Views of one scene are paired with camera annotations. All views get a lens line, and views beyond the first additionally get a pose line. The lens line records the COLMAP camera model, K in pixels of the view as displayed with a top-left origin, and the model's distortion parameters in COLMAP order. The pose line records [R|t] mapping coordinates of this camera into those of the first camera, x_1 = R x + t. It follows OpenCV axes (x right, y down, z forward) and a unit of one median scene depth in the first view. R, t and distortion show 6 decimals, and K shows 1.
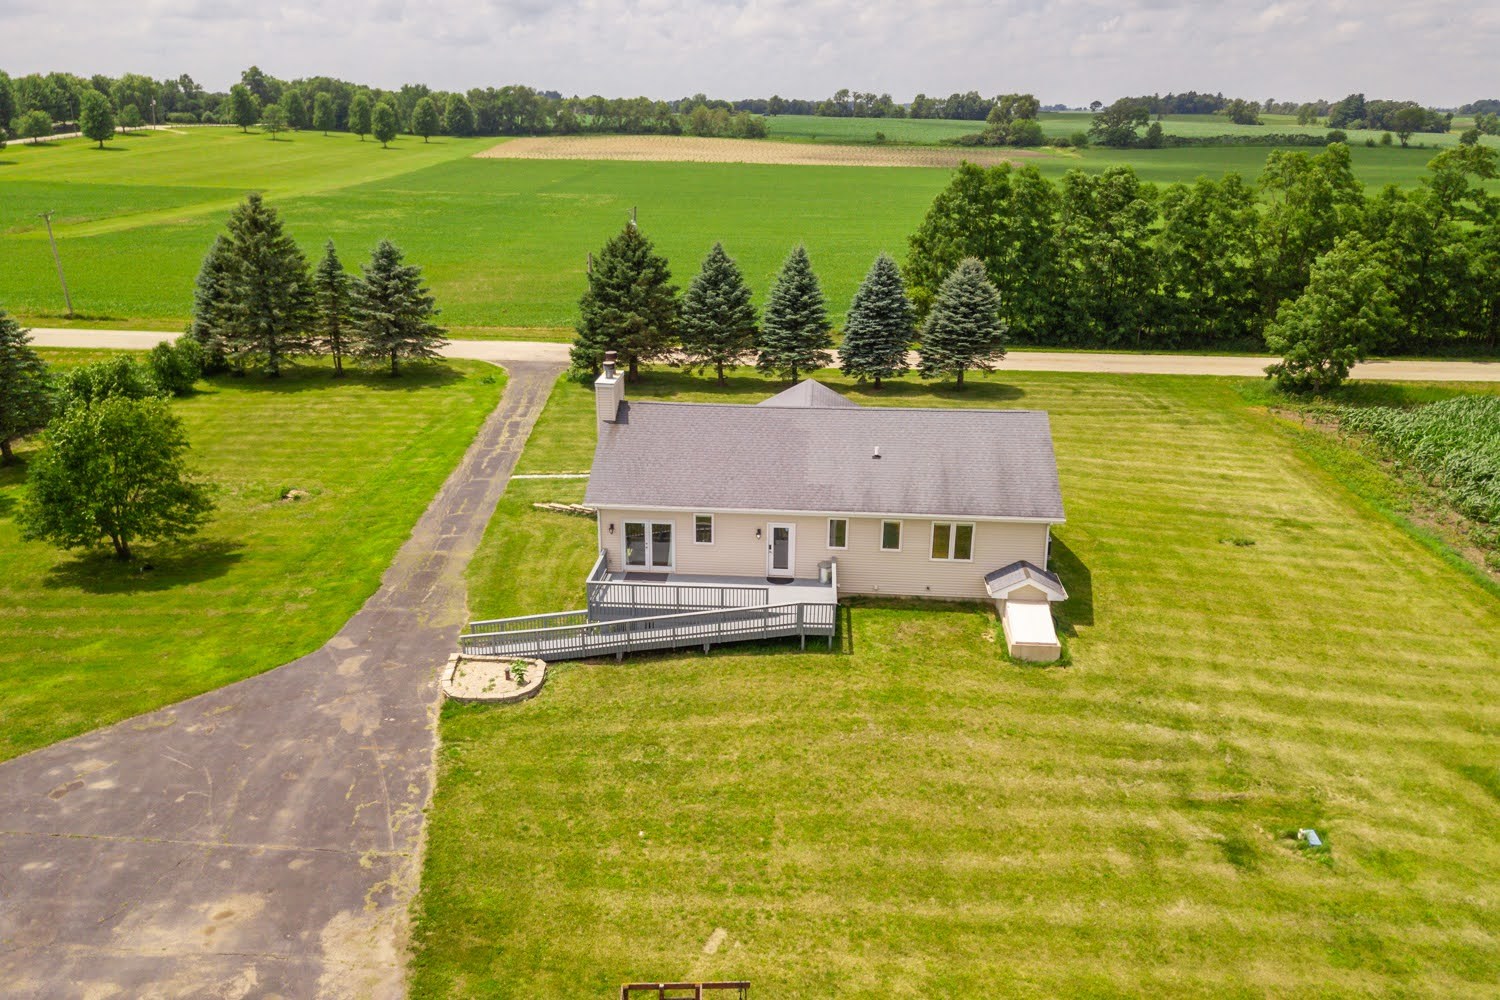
lens RADIAL K [[1154.3, 0, 750.0], [0, 1154.3, 500.0], [0, 0, 1]] dist [0.020565, -0.002891]
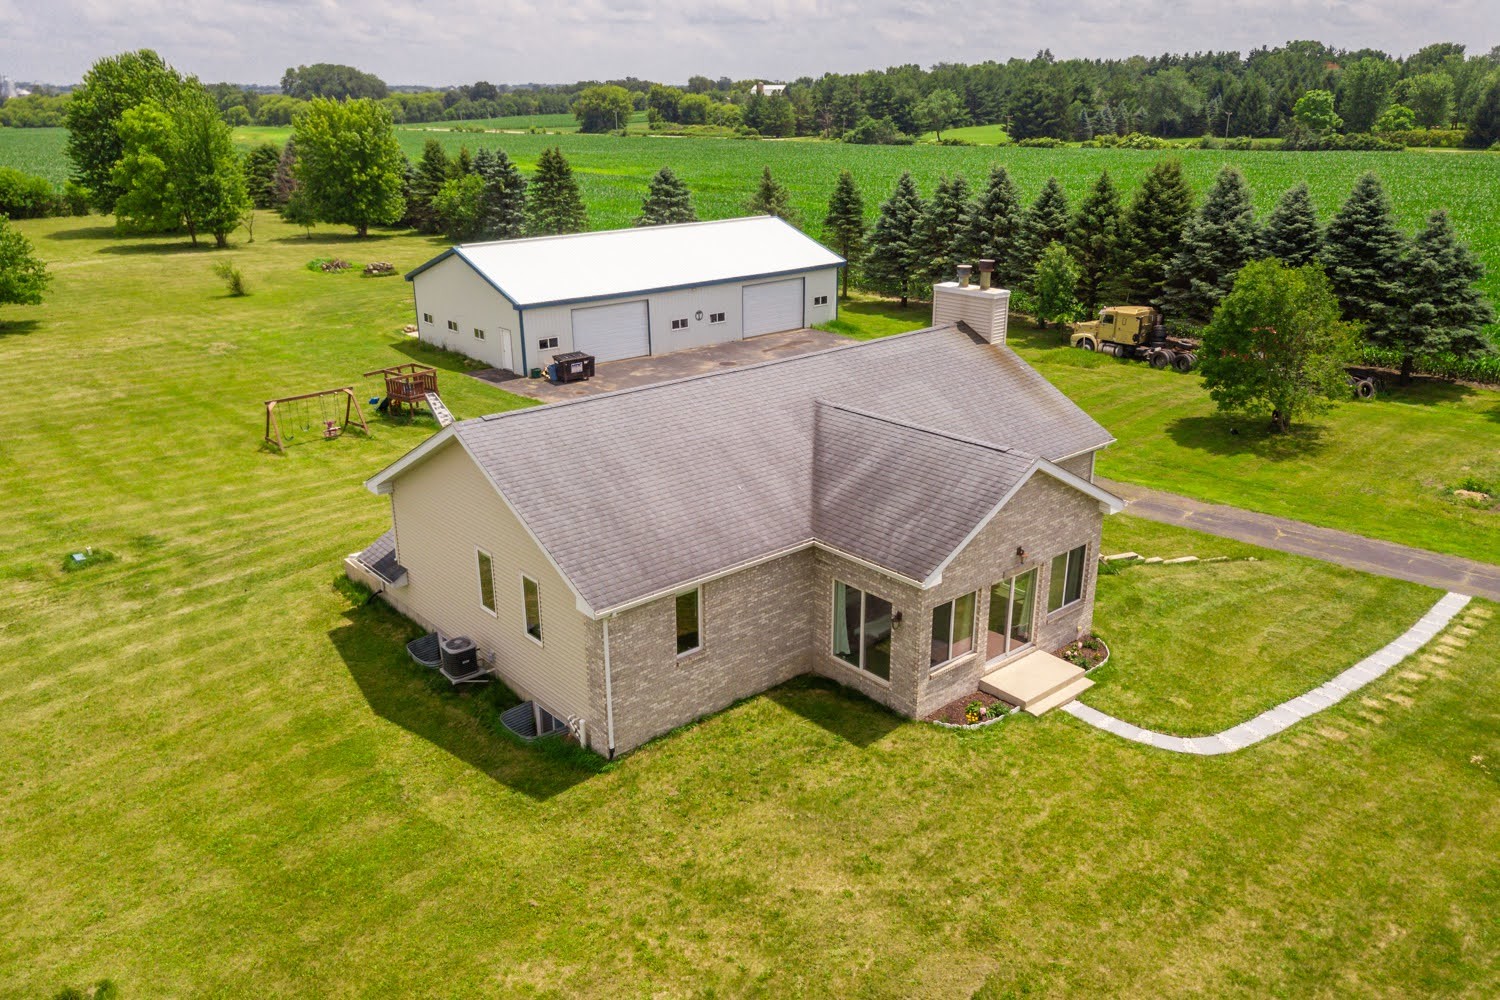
lens RADIAL K [[1162.7, 0, 750.0], [0, 1162.7, 500.0], [0, 0, 1]] dist [0.006875, 0.006549]
pose [[-0.717540, 0.222881, -0.659894, 0.307664], [-0.221776, 0.825001, 0.519796, -0.211976], [0.660266, 0.519323, -0.542542, 0.830169]]
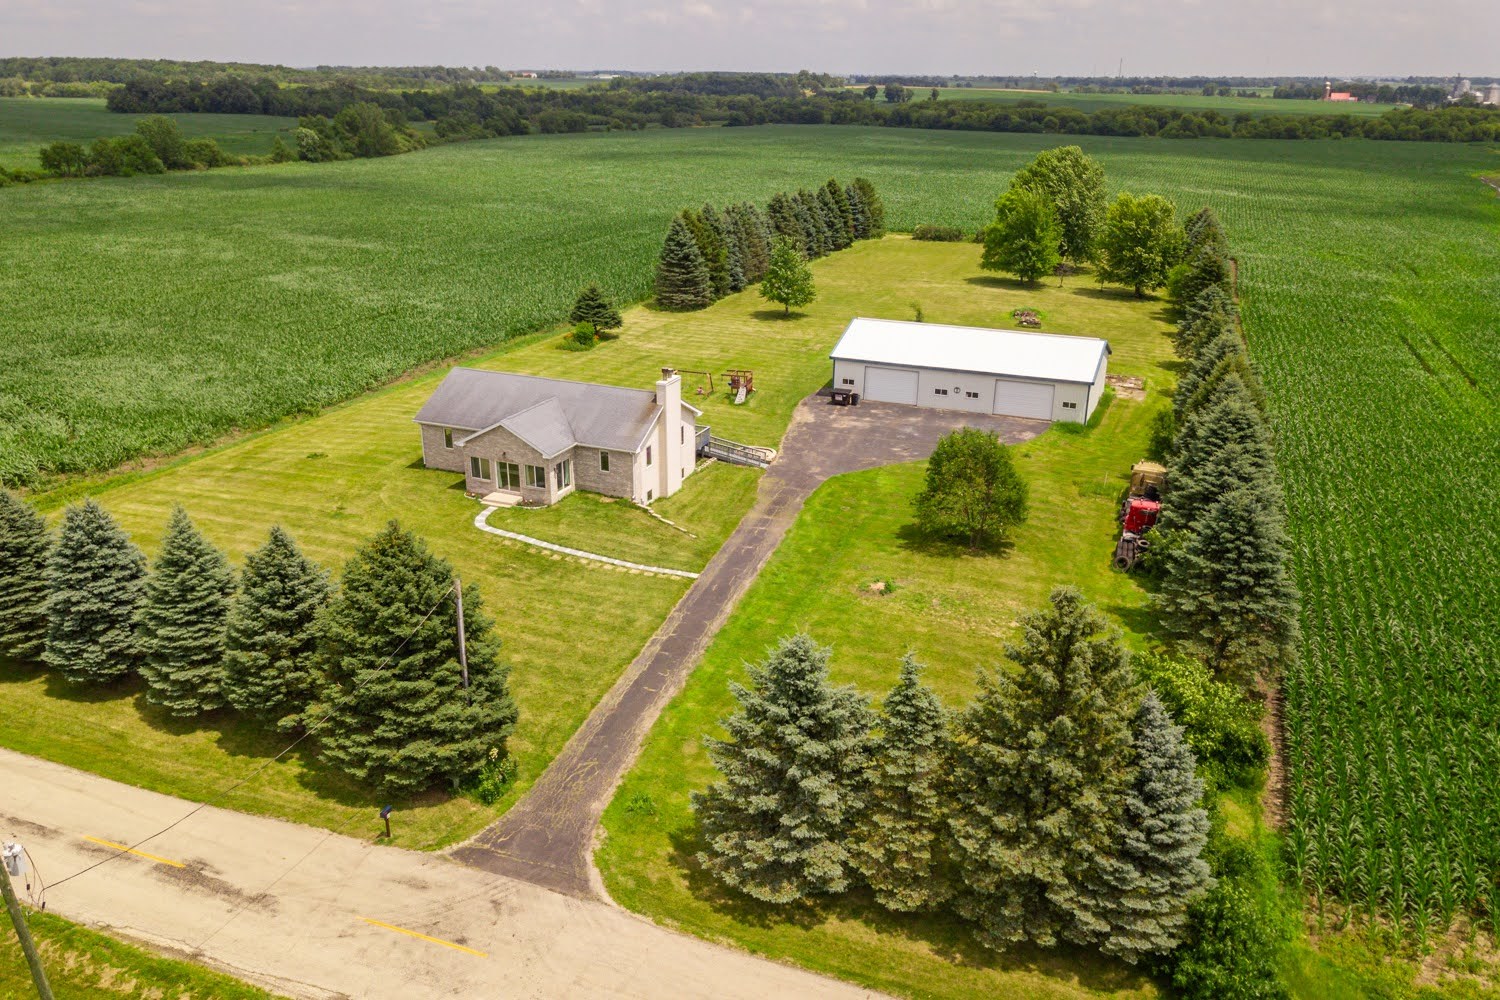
lens RADIAL K [[1154.3, 0, 750.0], [0, 1154.3, 500.0], [0, 0, 1]] dist [0.020565, -0.002891]
pose [[-0.952344, -0.124805, 0.278324, -0.438691], [0.075528, 0.787562, 0.611590, -0.604270], [-0.295527, 0.603465, -0.740604, 1.403953]]
